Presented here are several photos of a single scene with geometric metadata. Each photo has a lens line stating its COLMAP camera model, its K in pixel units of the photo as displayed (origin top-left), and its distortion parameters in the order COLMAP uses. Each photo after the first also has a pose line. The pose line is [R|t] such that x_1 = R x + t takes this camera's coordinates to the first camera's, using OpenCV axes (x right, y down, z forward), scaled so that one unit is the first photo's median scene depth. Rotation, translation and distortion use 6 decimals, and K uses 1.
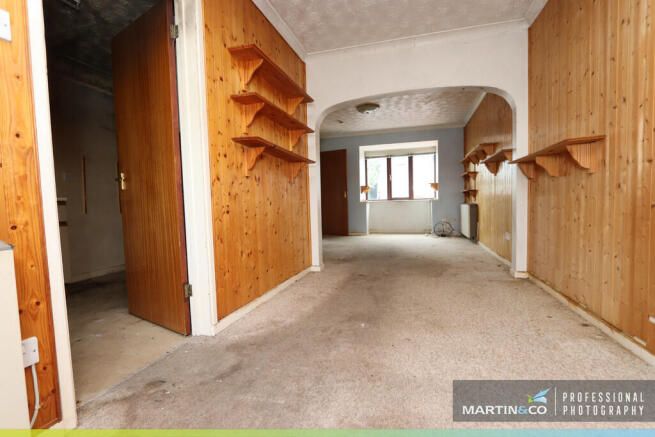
lens RADIAL K [[306.5, 0, 325.8], [0, 306.5, 217.8], [0, 0, 1]] dist [-0.019180, 0.001344]
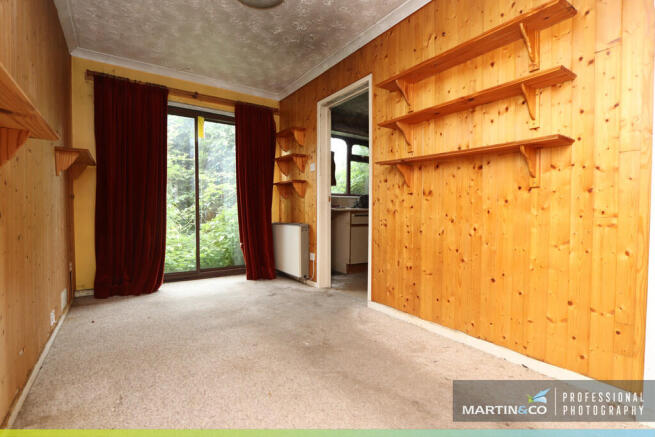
lens RADIAL K [[306.5, 0, 326.5], [0, 306.5, 219.5], [0, 0, 1]] dist [-0.019180, 0.001344]
pose [[-0.628492, 0.045125, -0.776506, 0.867659], [-0.023301, 0.996775, 0.076785, -0.141047], [0.777467, 0.066352, -0.625414, 1.699612]]
